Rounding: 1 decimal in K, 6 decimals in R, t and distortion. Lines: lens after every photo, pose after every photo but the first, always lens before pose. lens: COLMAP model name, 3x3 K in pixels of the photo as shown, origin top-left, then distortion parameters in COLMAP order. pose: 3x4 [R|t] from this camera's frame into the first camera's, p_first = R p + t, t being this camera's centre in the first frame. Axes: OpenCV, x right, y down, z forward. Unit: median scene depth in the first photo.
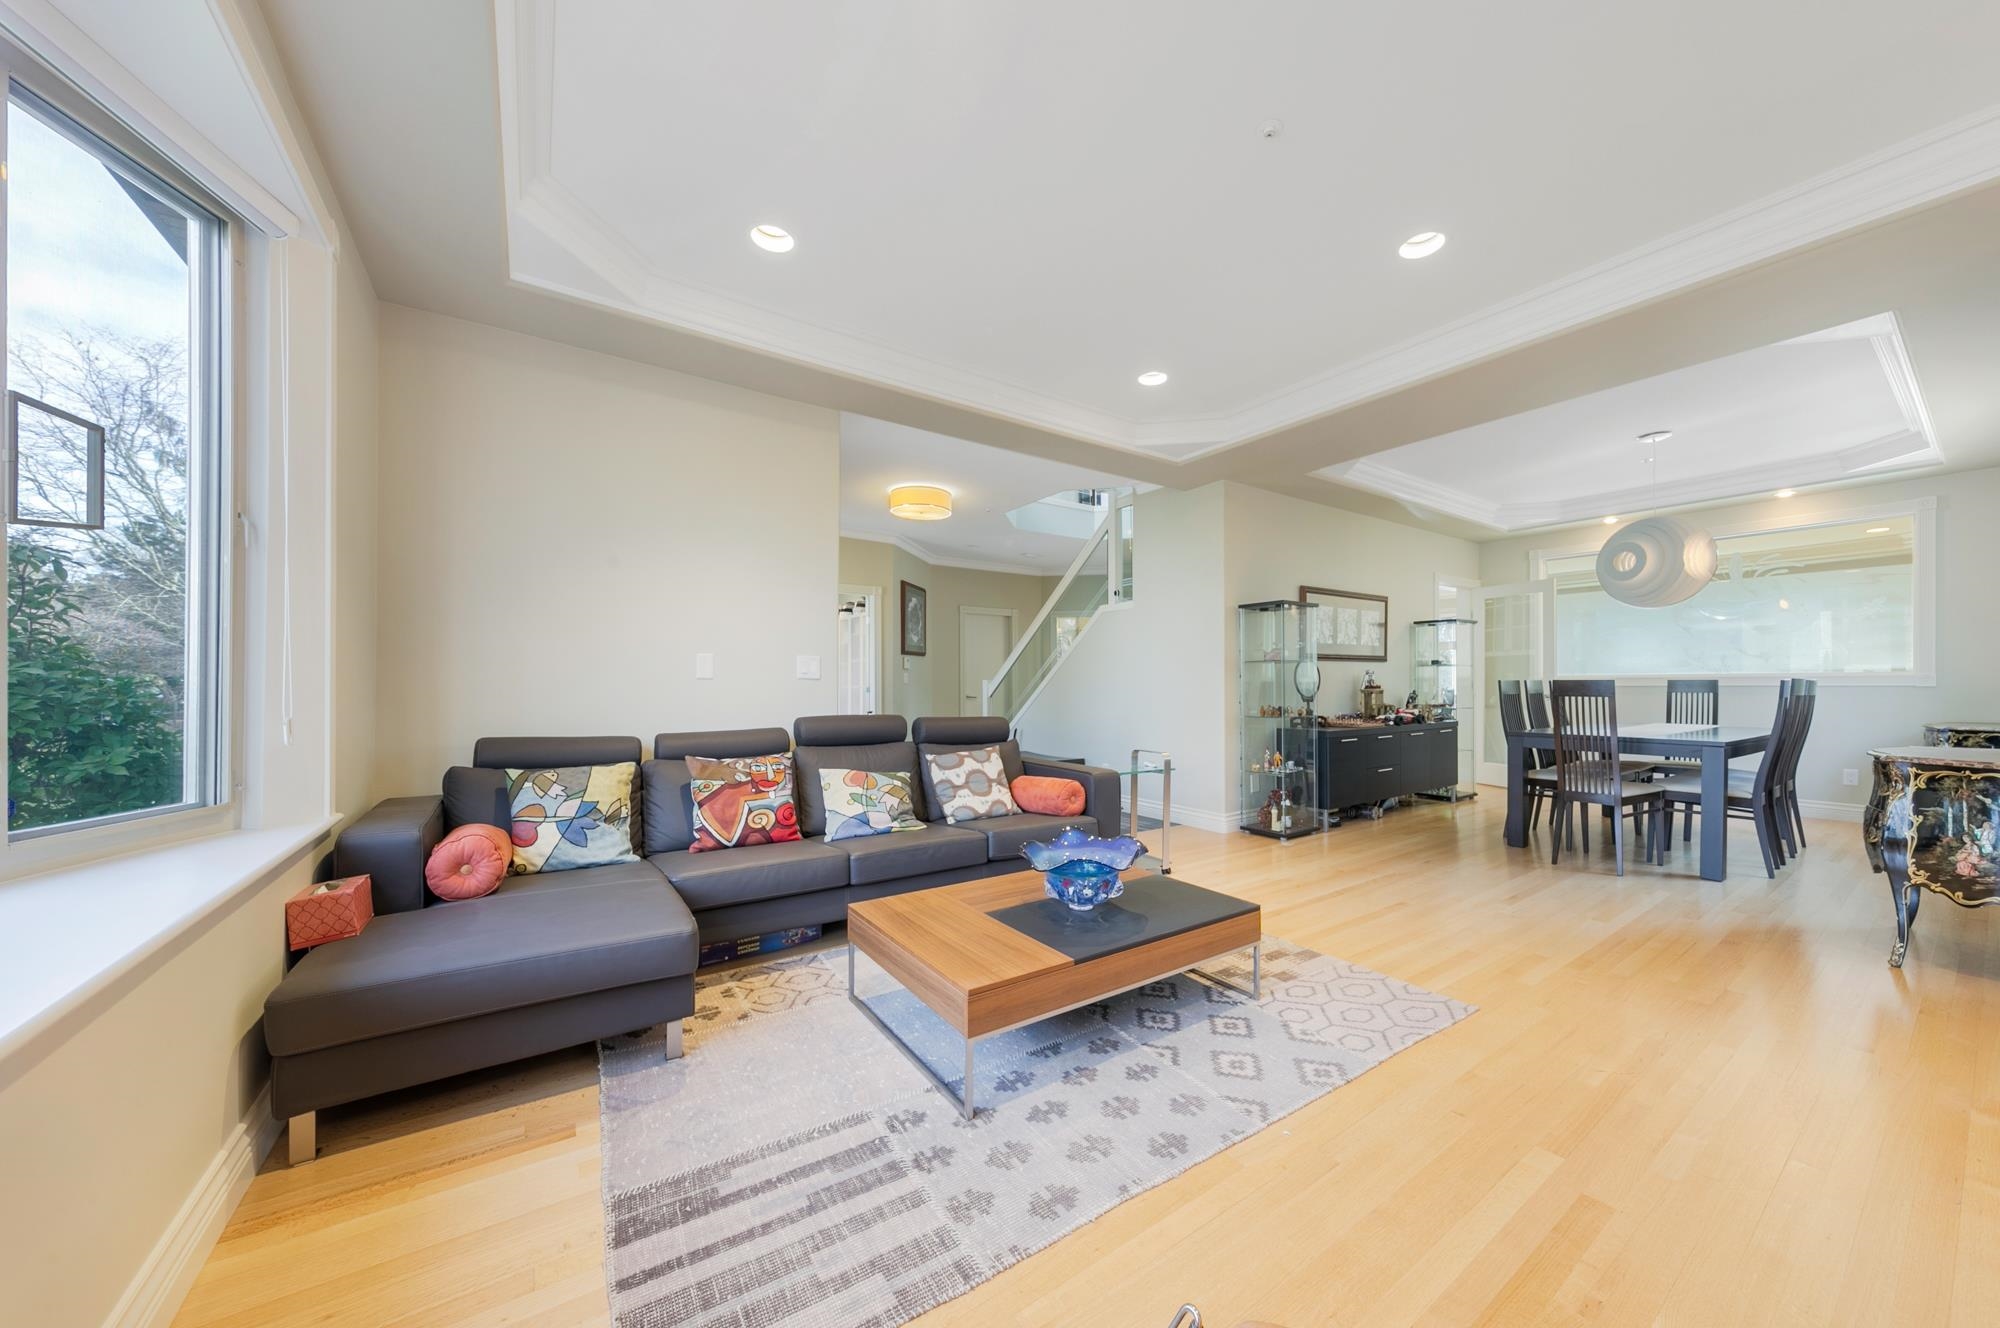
lens RADIAL K [[682.0, 0, 1024.1], [0, 682.0, 687.2], [0, 0, 1]] dist [0.007631, -0.000202]
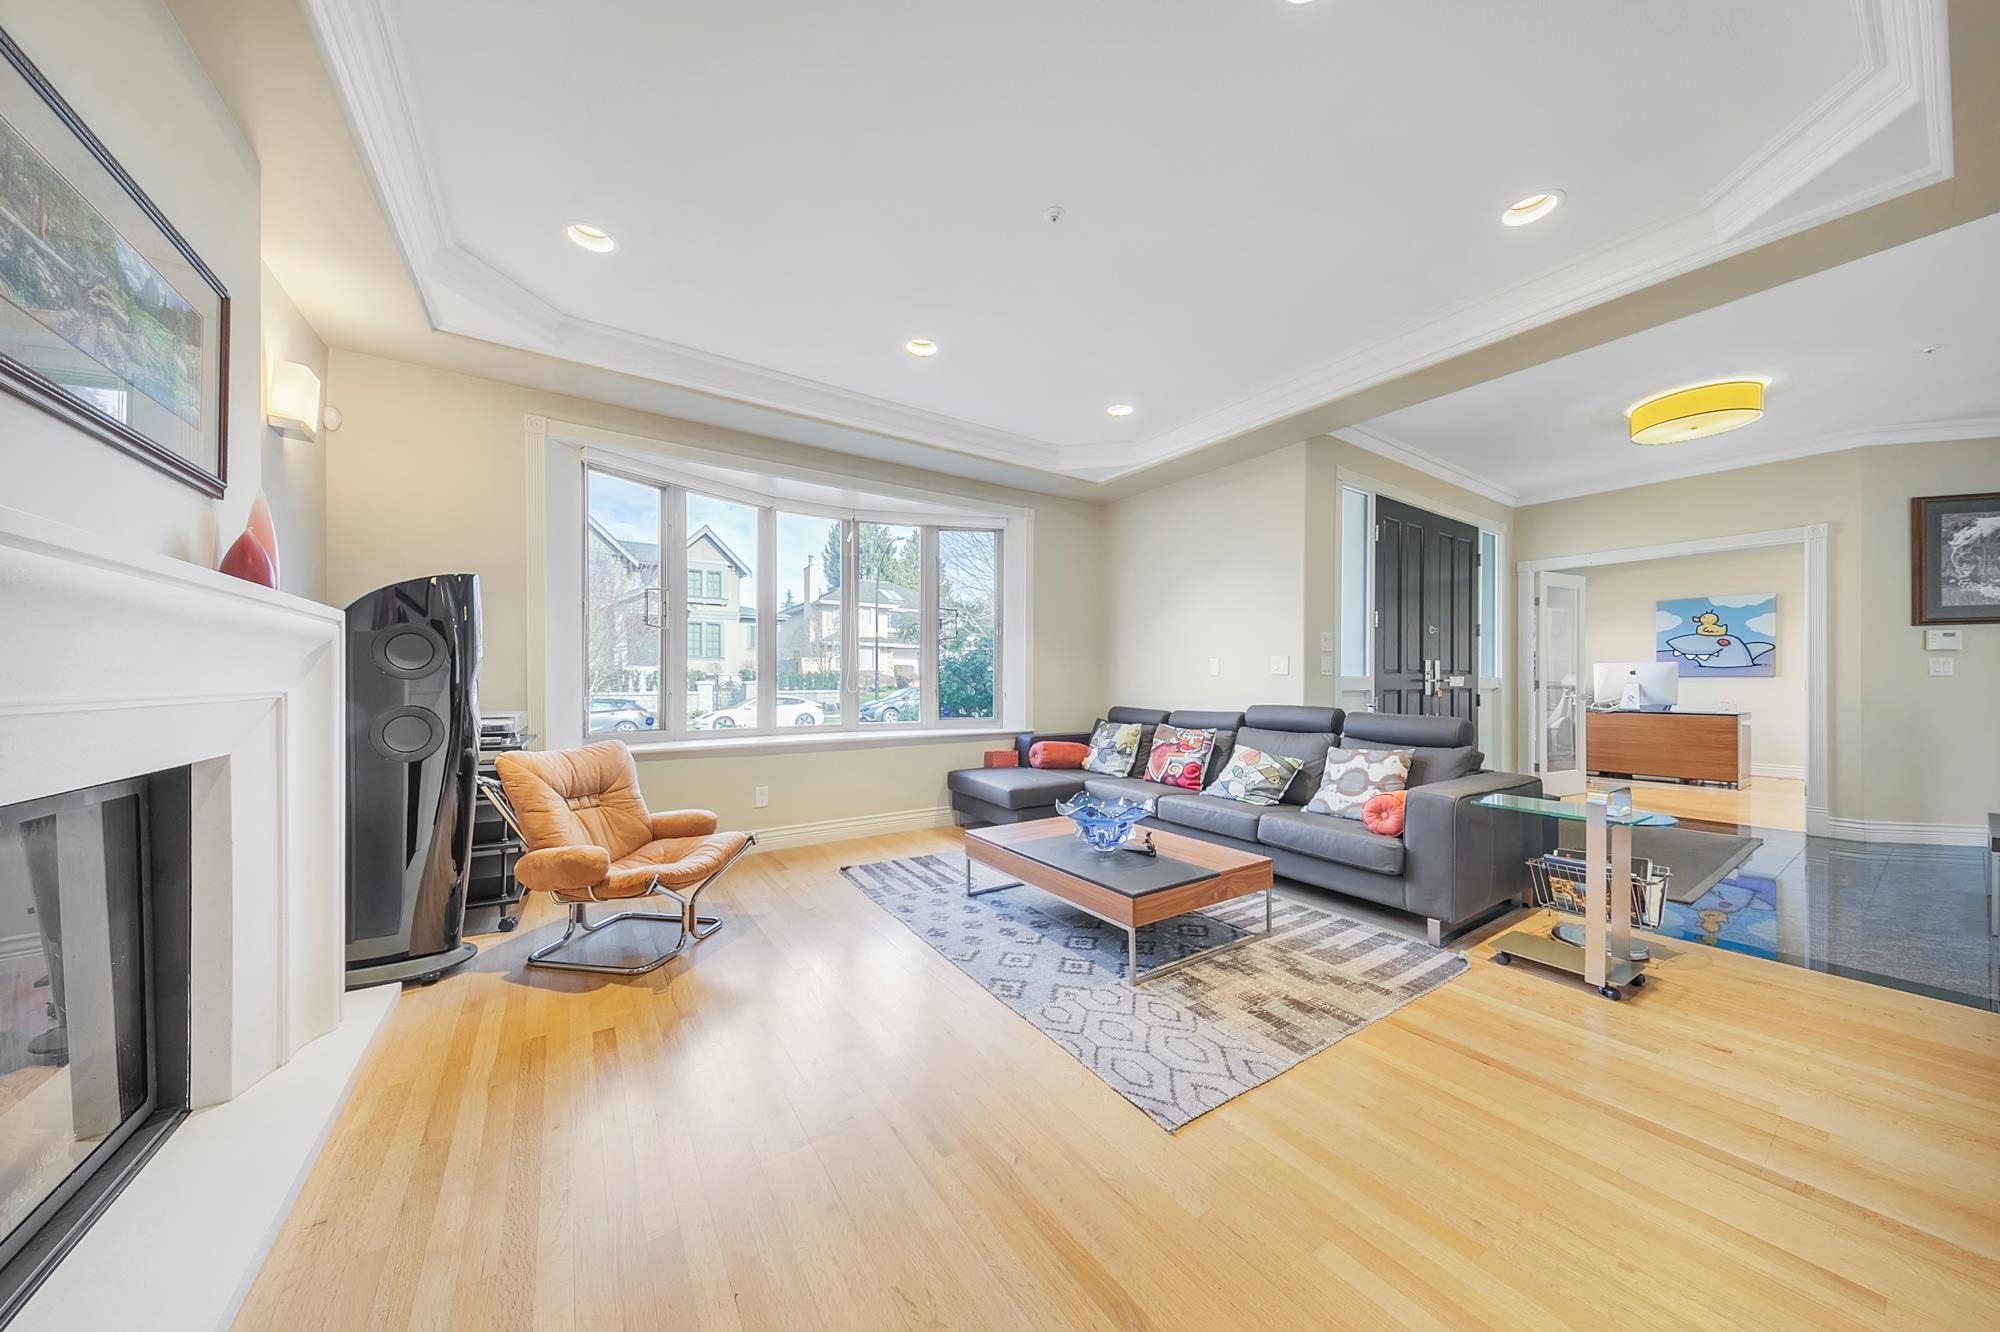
lens RADIAL K [[645.7, 0, 1003.6], [0, 645.7, 677.7], [0, 0, 1]] dist [0.007801, -0.000914]
pose [[-0.014420, -0.006846, -0.999873, 1.479116], [-0.003046, 0.999972, -0.006803, 0.004875], [0.999891, 0.002947, -0.014441, 0.921666]]
